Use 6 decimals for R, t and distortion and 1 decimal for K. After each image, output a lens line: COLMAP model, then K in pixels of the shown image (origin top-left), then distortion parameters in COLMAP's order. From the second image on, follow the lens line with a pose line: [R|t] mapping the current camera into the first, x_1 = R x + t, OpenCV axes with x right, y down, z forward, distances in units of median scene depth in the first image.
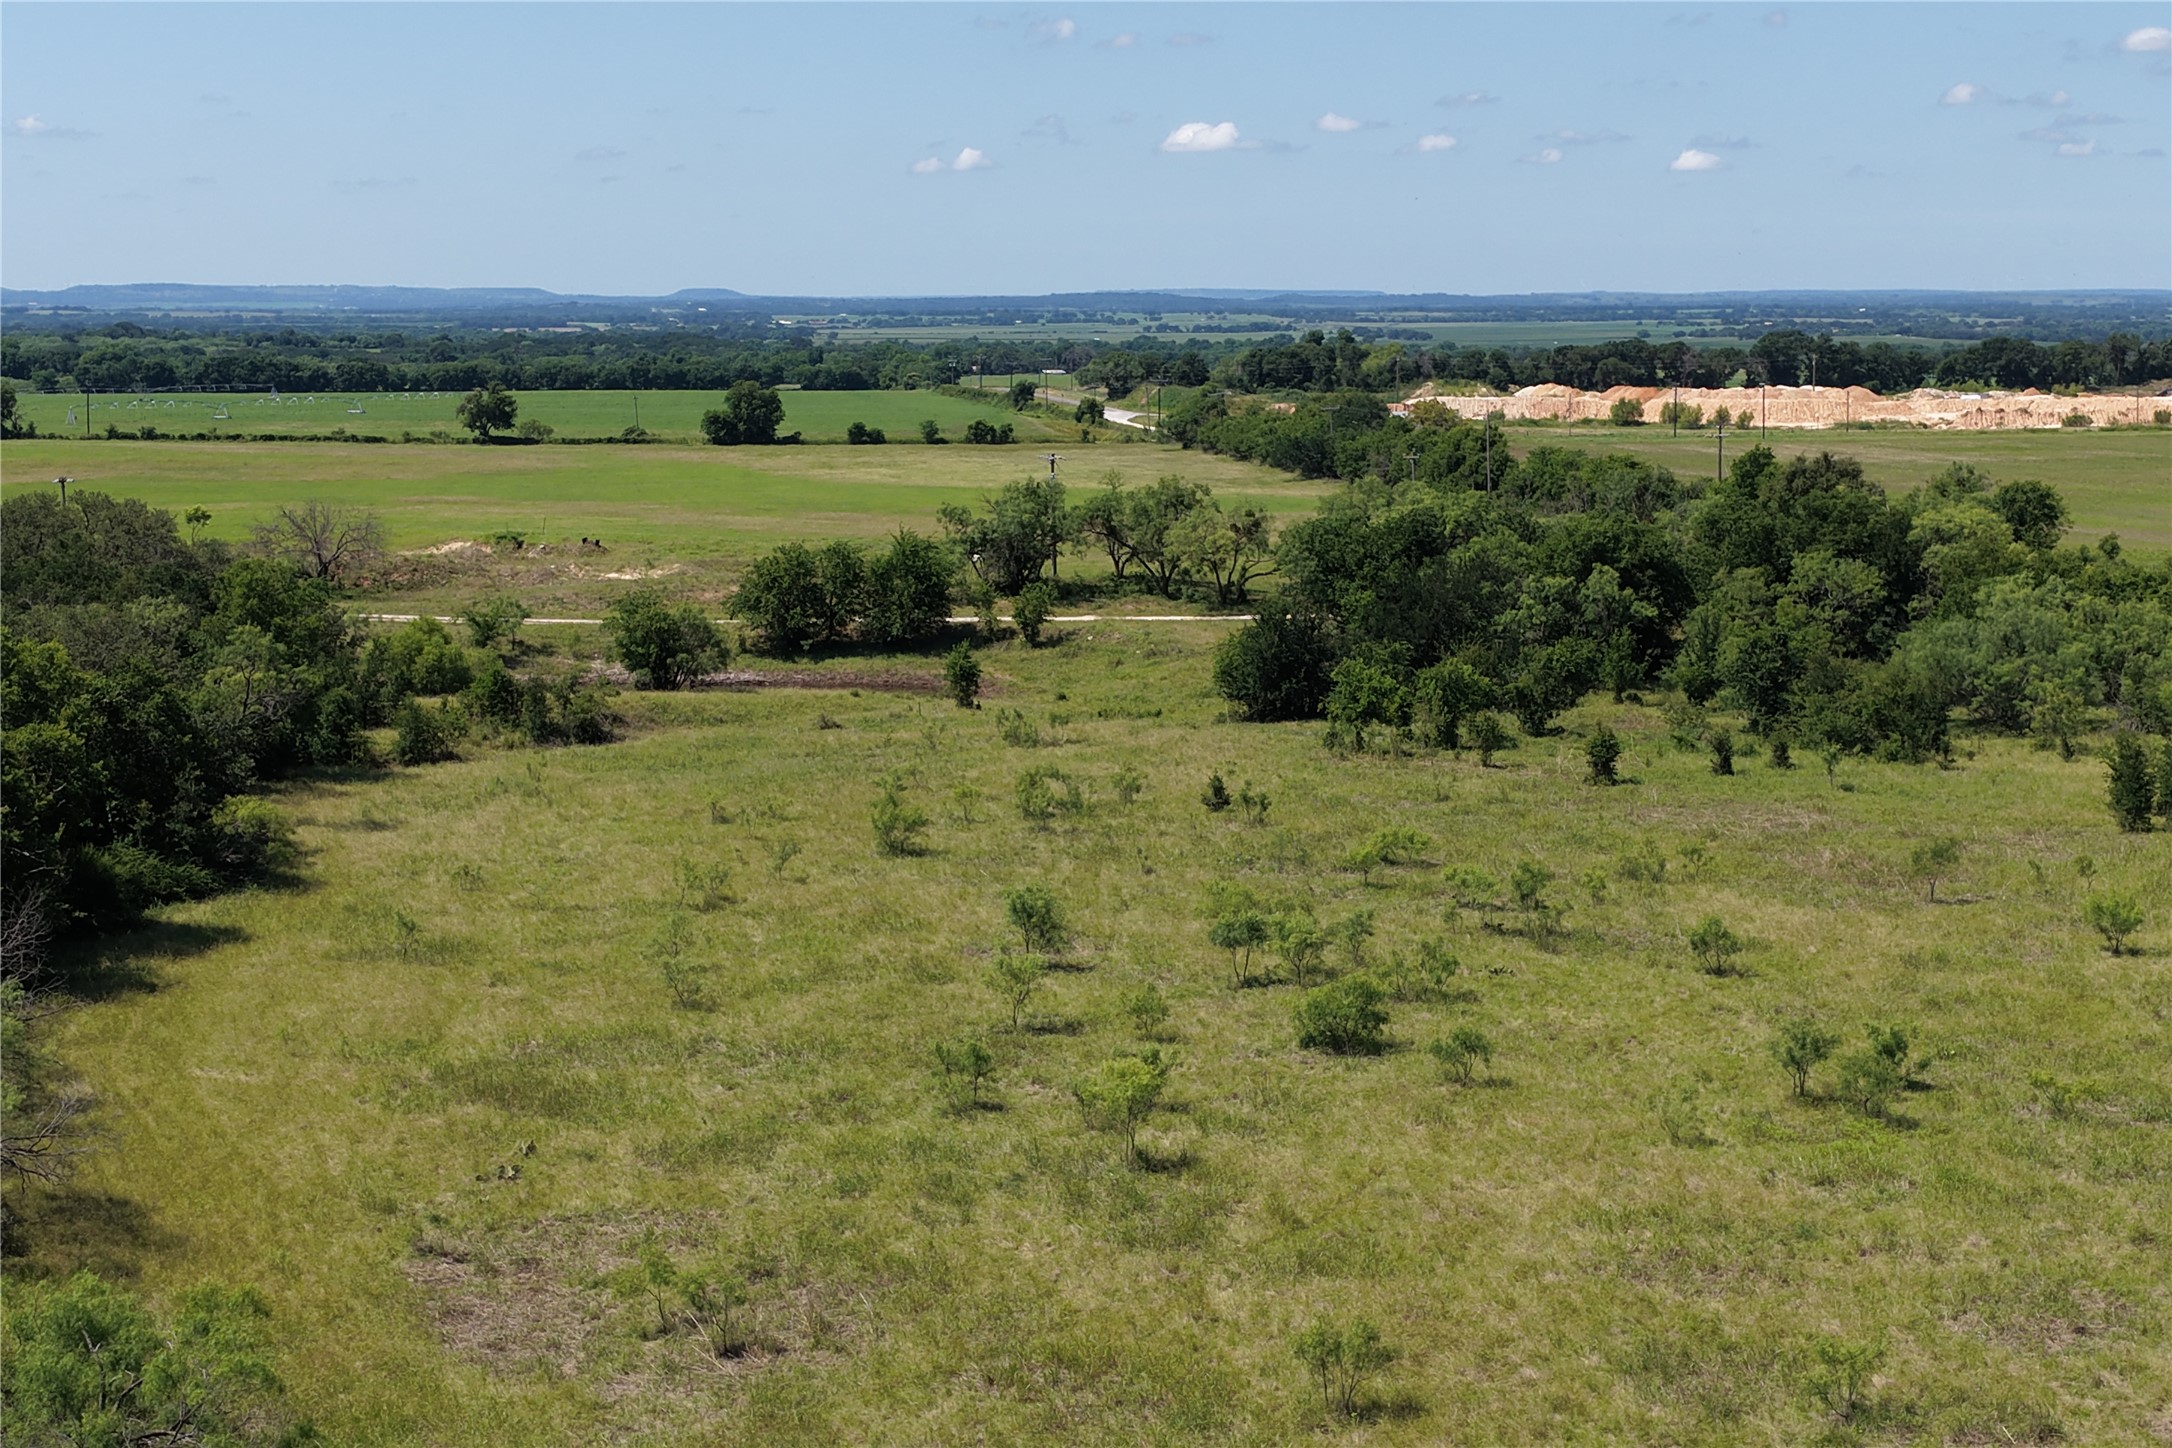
lens RADIAL K [[3724.7, 0, 1088.2], [0, 3724.7, 721.8], [0, 0, 1]] dist [-0.003228, 0.000000]
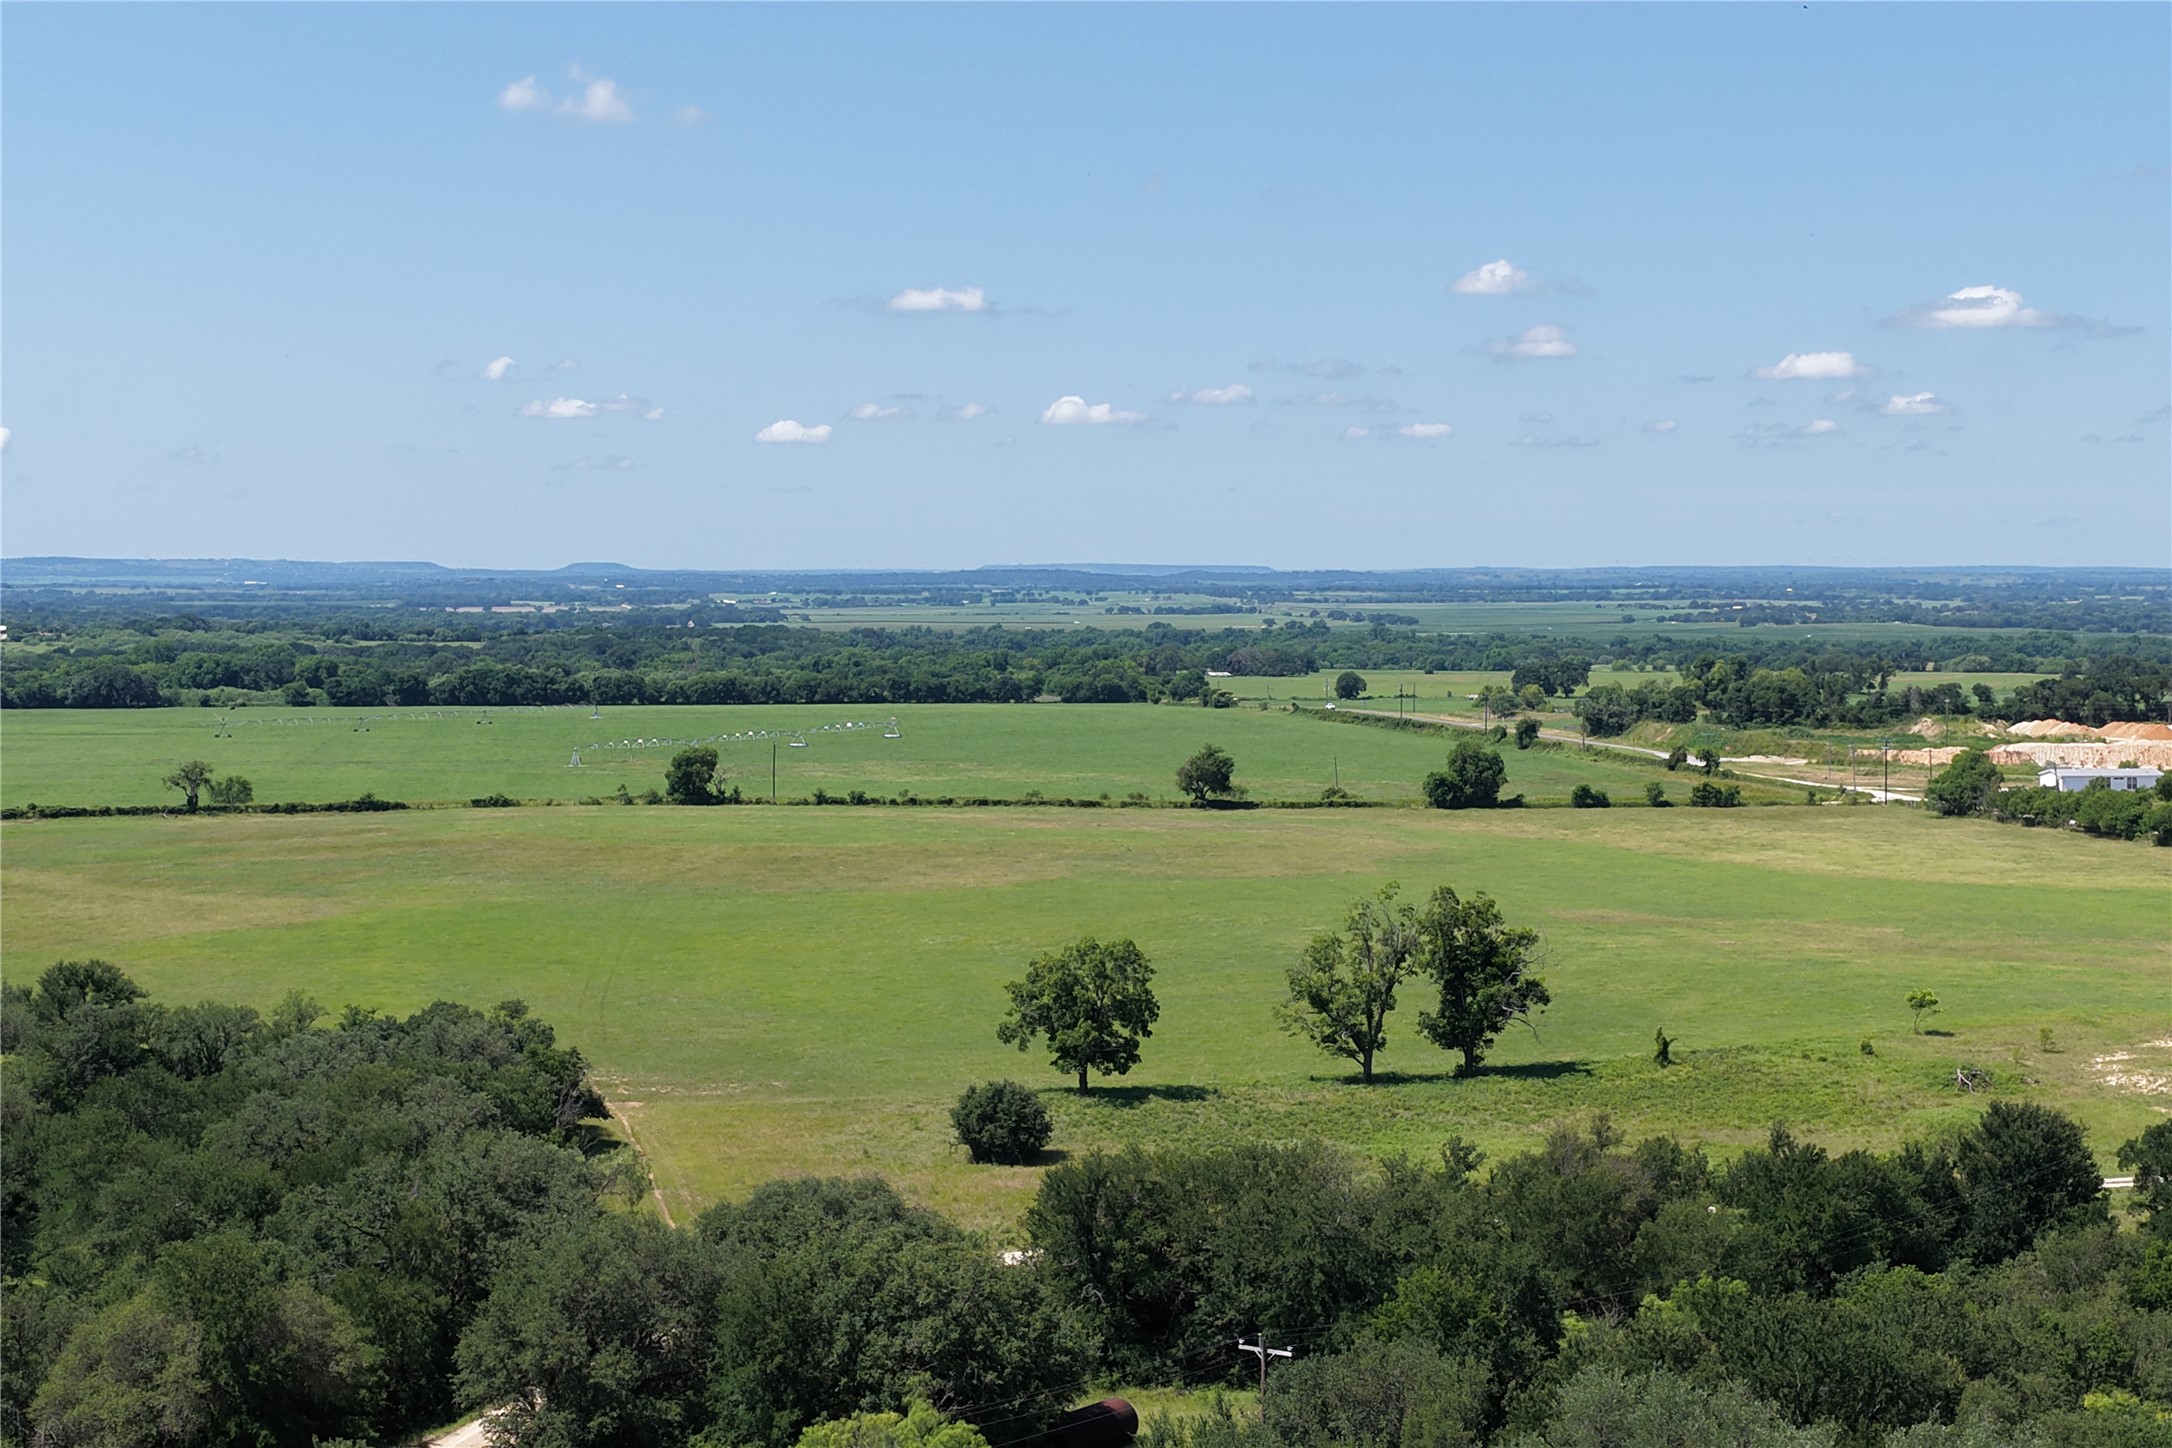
lens RADIAL K [[3724.7, 0, 1084.2], [0, 3724.7, 724.8], [0, 0, 1]] dist [-0.003228, 0.000000]
pose [[0.999317, 0.000401, 0.036963, -0.222583], [0.002247, 0.997433, -0.071570, -0.026960], [-0.036897, 0.071604, 0.996750, 0.044984]]
